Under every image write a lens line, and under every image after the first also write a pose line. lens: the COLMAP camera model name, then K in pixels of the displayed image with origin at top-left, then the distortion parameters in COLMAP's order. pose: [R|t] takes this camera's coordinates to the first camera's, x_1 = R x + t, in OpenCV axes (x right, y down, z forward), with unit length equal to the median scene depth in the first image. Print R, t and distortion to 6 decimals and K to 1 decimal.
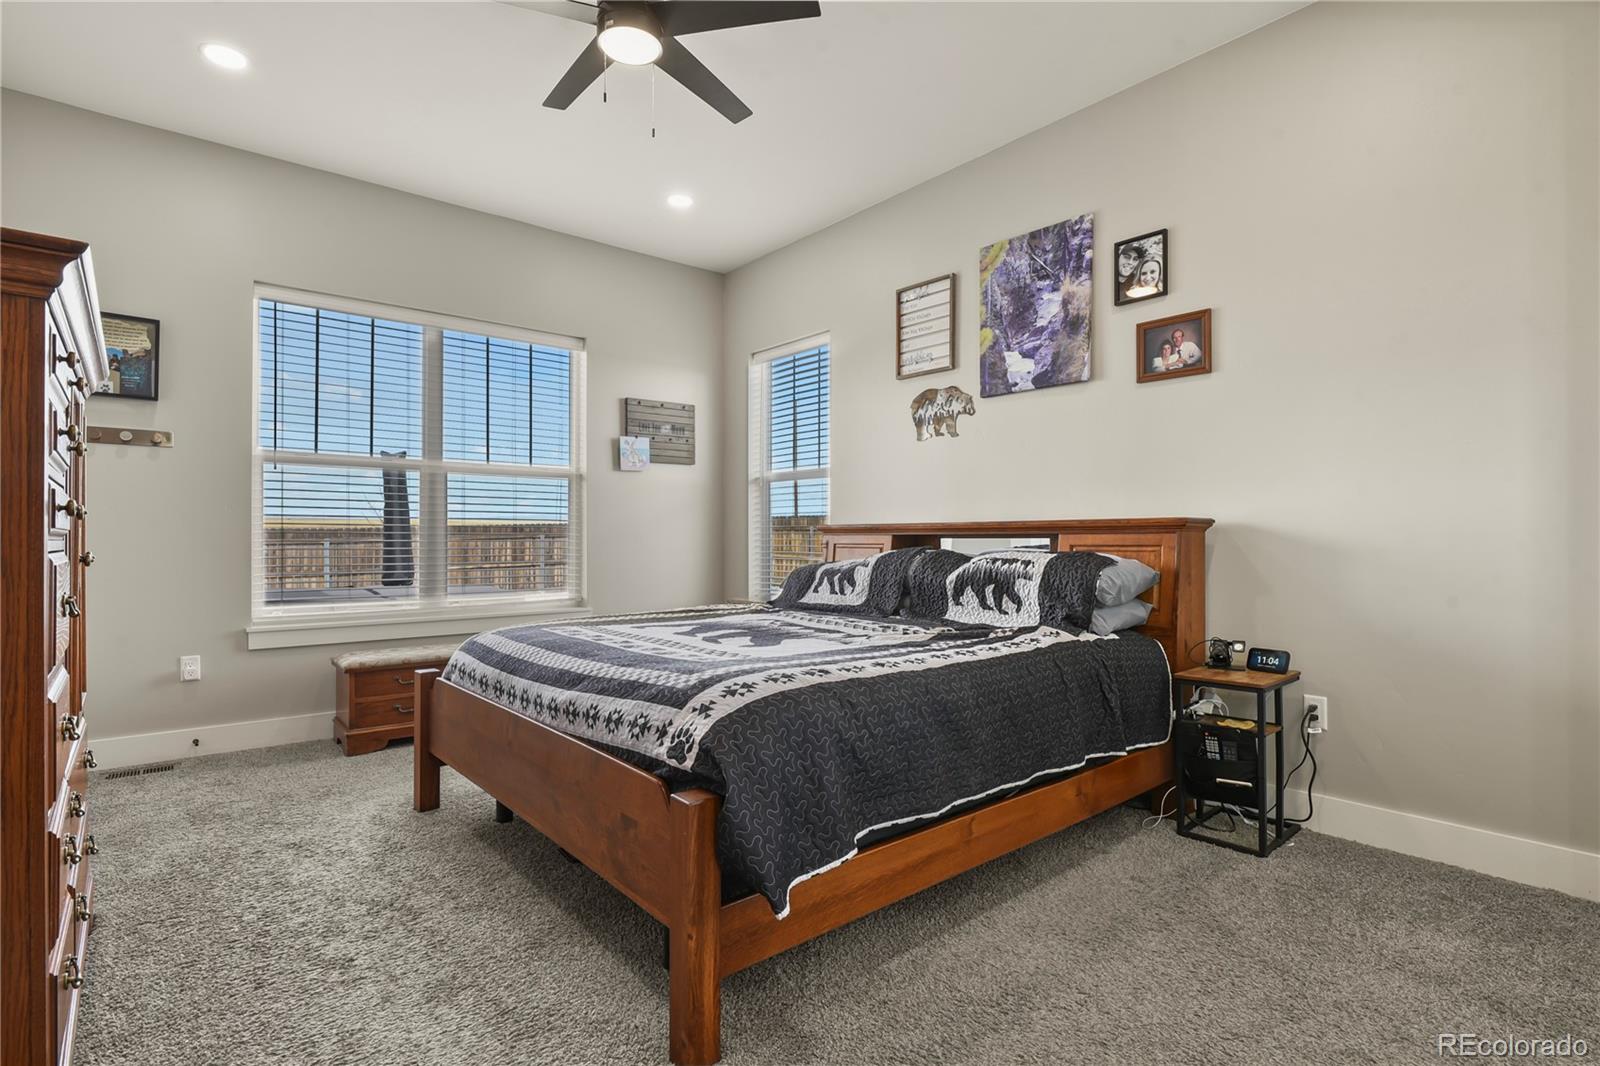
lens RADIAL K [[789.9, 0, 792.0], [0, 789.9, 530.0], [0, 0, 1]] dist [-0.002279, -0.000285]
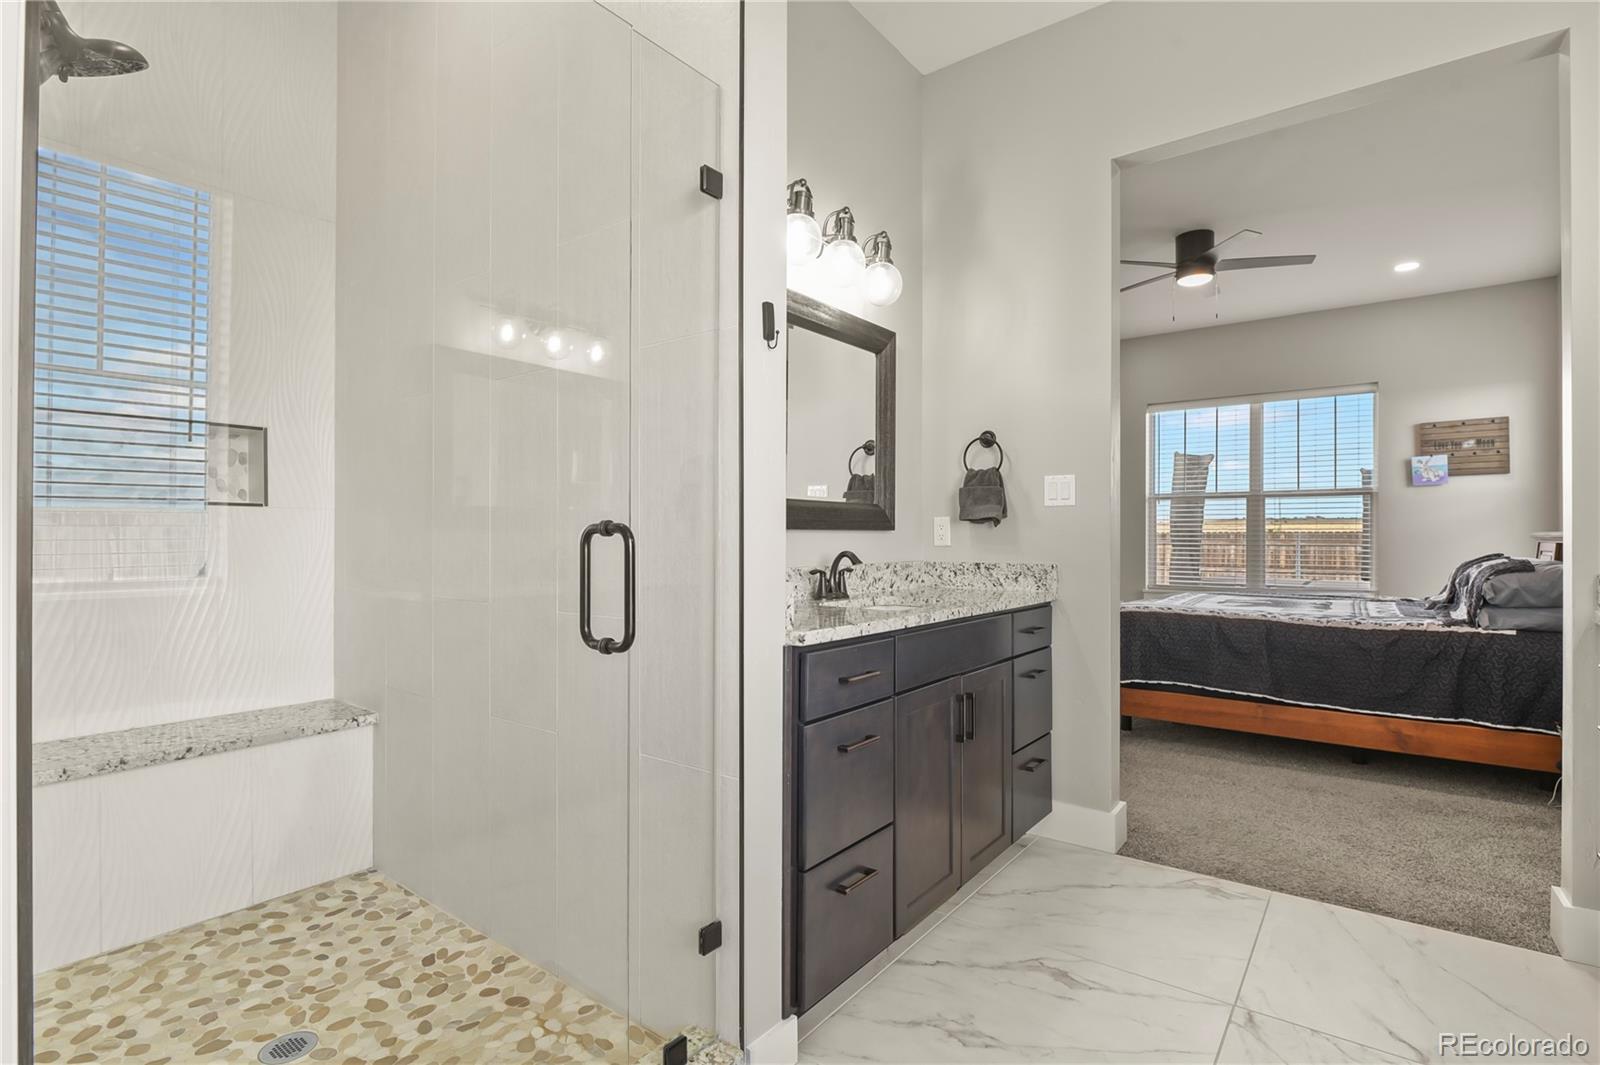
lens RADIAL K [[789.9, 0, 800.3], [0, 789.9, 531.5], [0, 0, 1]] dist [-0.002279, -0.000285]
pose [[0.219873, -0.003726, -0.975521, 1.090739], [0.008658, 0.999961, -0.001868, -0.017741], [0.975490, -0.008036, 0.219897, -0.239356]]
